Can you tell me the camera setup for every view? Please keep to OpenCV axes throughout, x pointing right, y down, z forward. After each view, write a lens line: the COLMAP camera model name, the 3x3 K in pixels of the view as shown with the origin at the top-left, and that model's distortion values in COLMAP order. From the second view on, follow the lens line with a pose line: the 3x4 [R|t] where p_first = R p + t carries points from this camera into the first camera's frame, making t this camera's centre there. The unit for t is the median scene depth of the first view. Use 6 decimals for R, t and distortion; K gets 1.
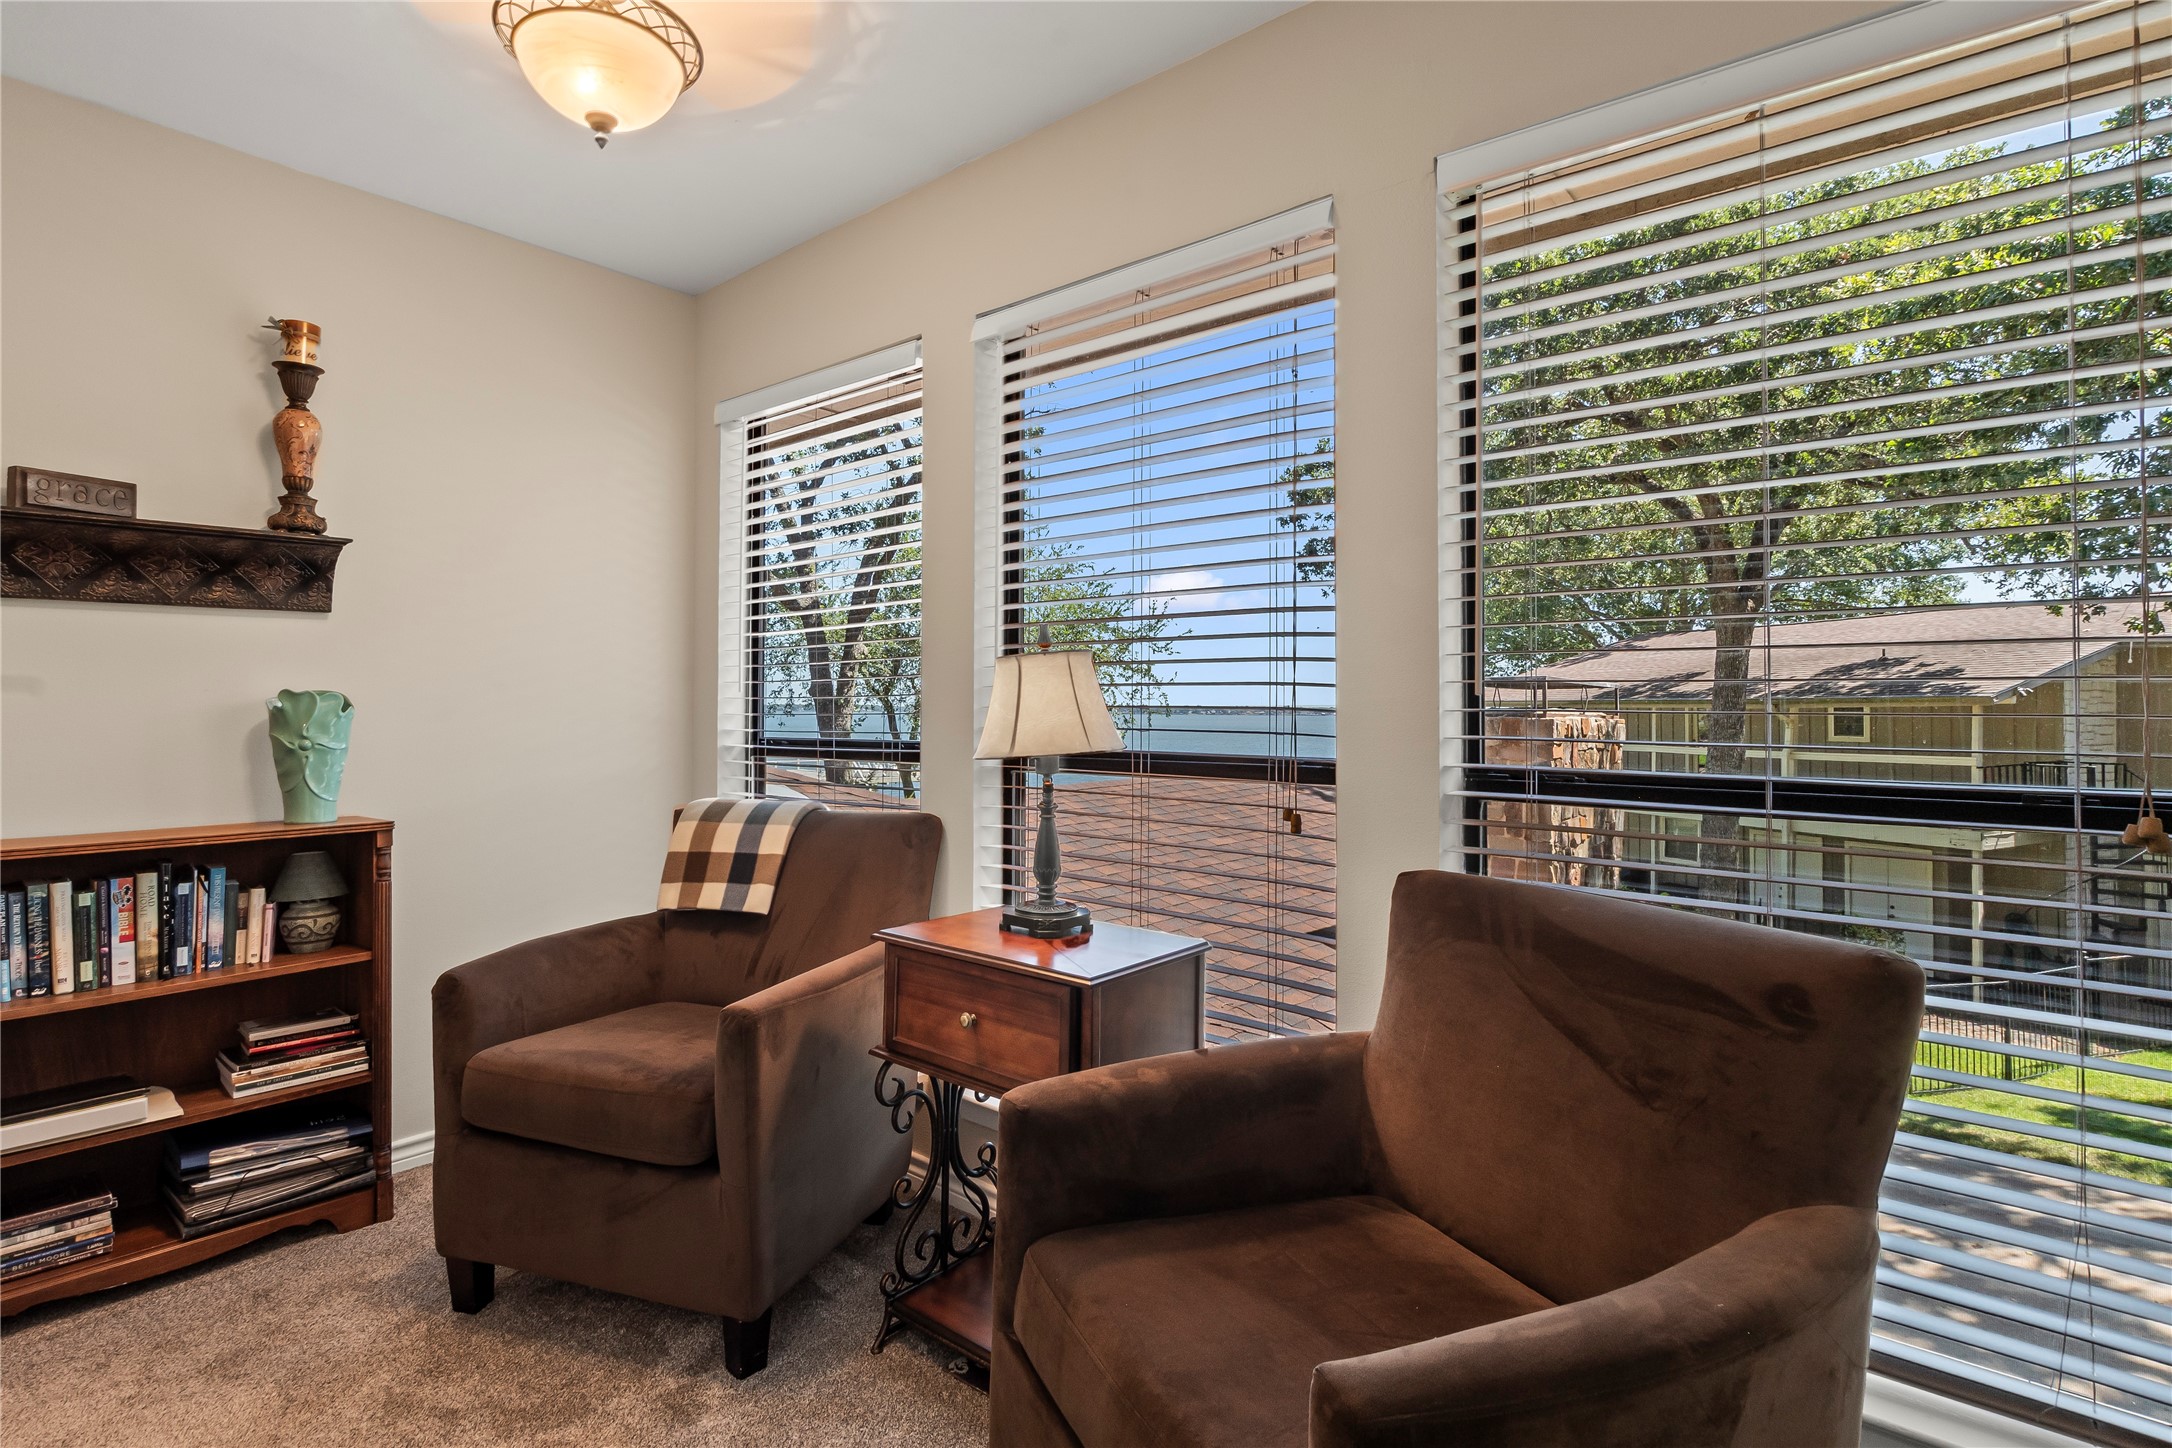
lens RADIAL K [[1029.8, 0, 1086.3], [0, 1029.8, 712.5], [0, 0, 1]] dist [-0.001501, -0.000536]
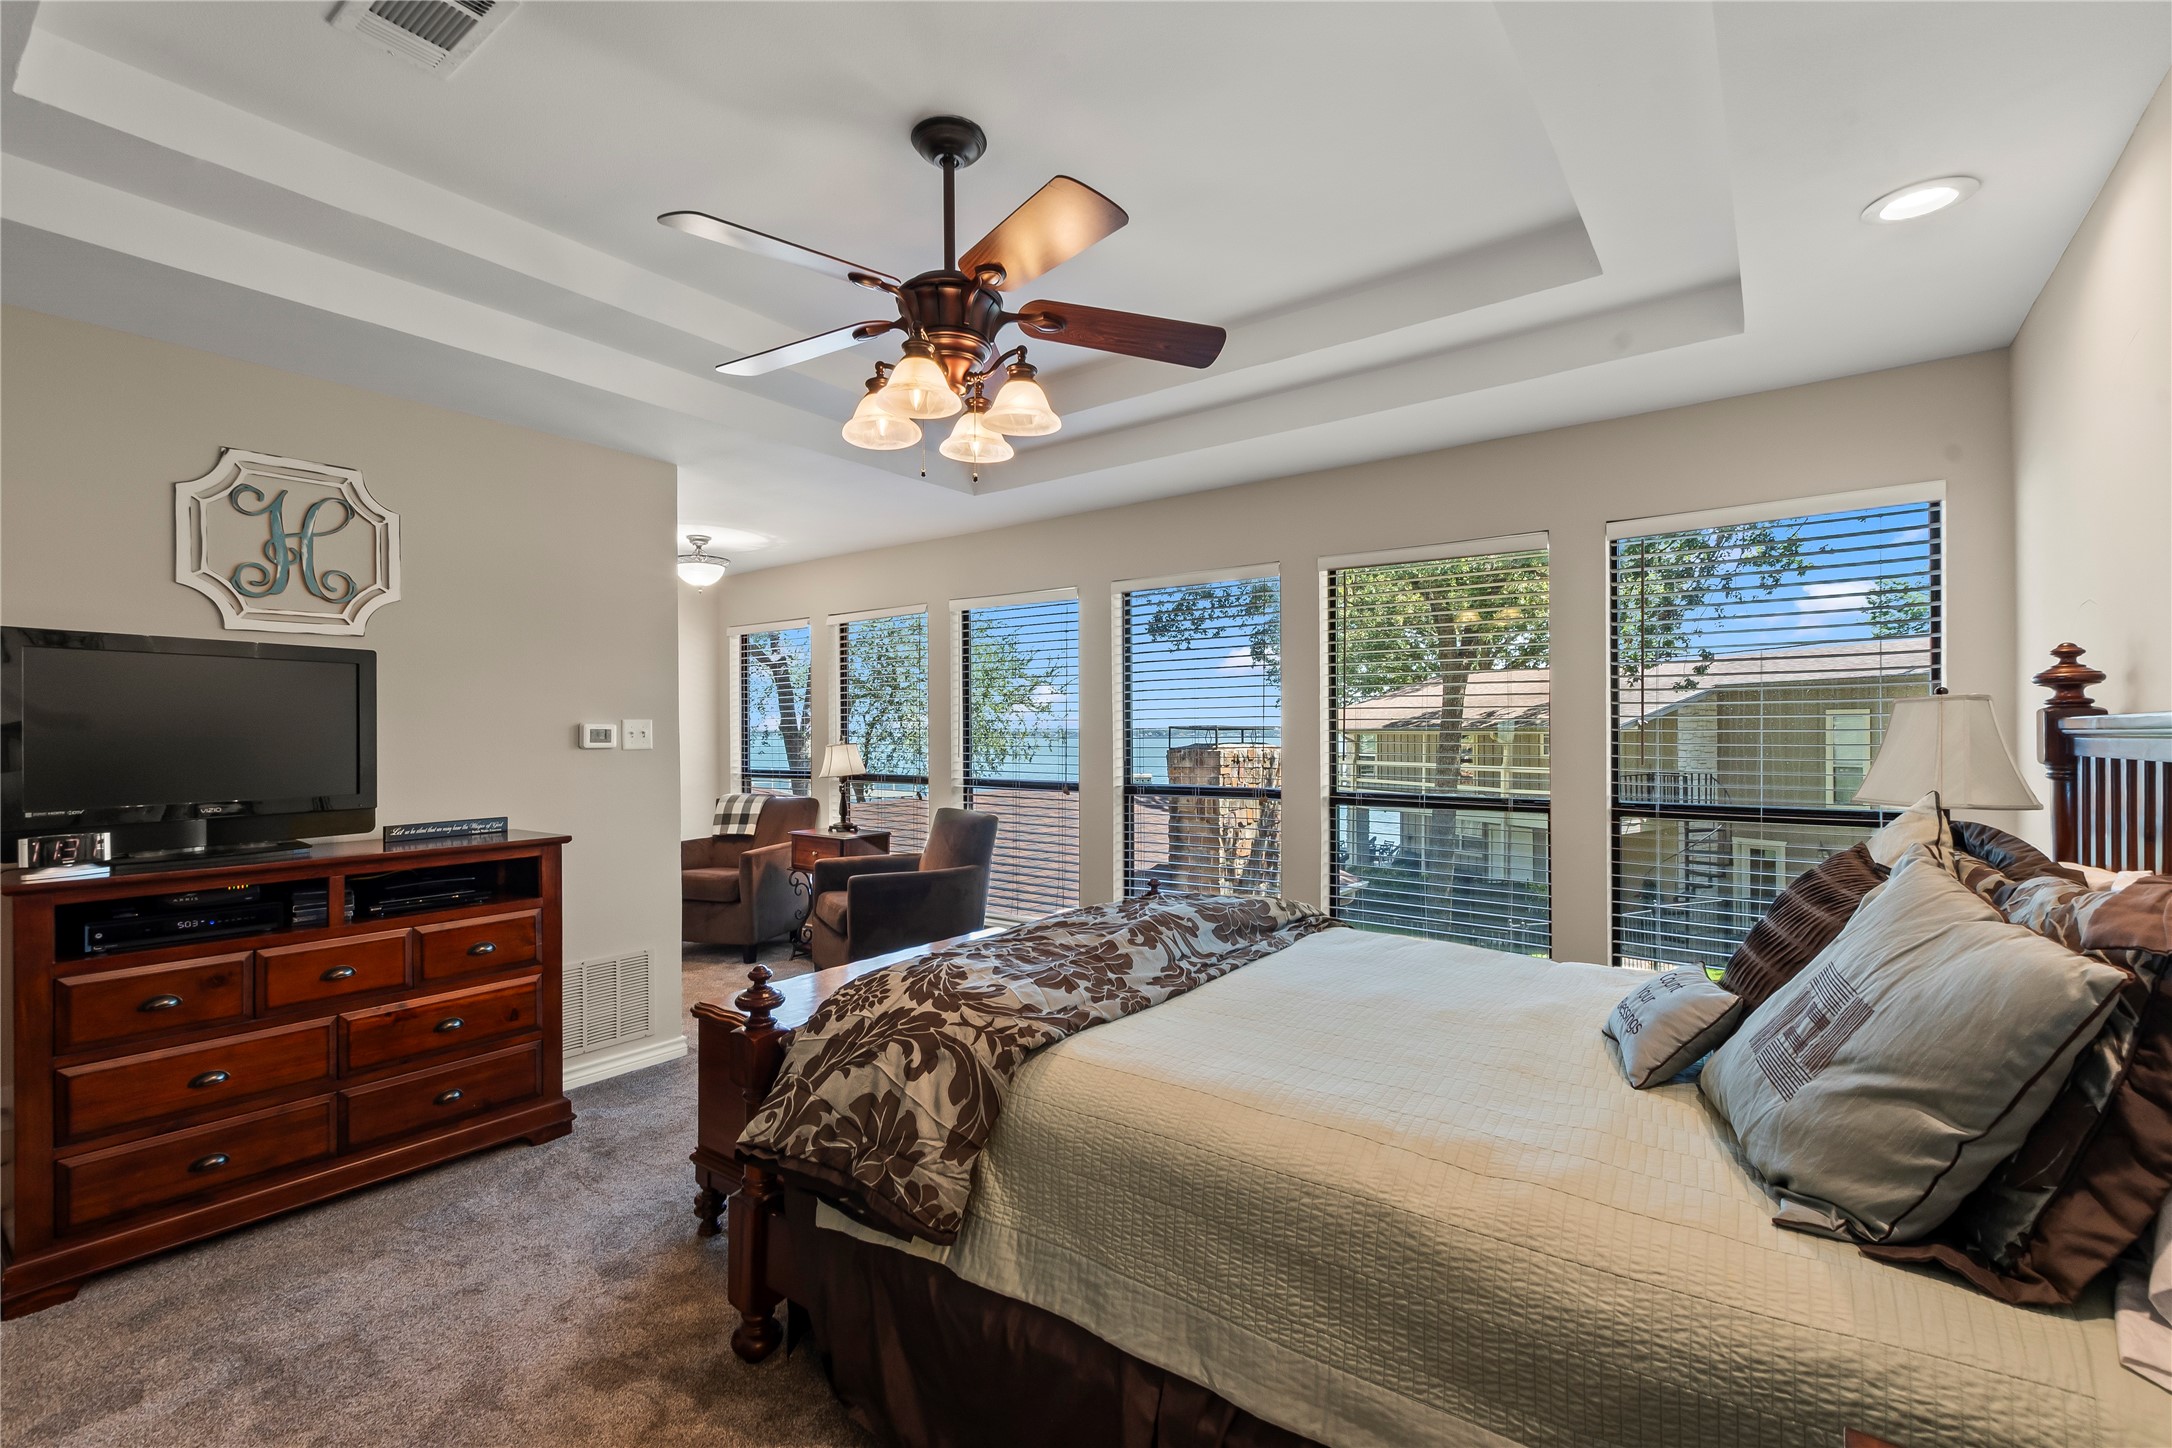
lens RADIAL K [[954.2, 0, 1084.4], [0, 954.2, 732.8], [0, 0, 1]] dist [-0.003031, -0.001206]
pose [[0.999119, -0.007588, 0.041278, 0.447518], [0.007590, 0.999971, 0.000122, -0.065602], [-0.041277, 0.000191, 0.999148, -1.509893]]
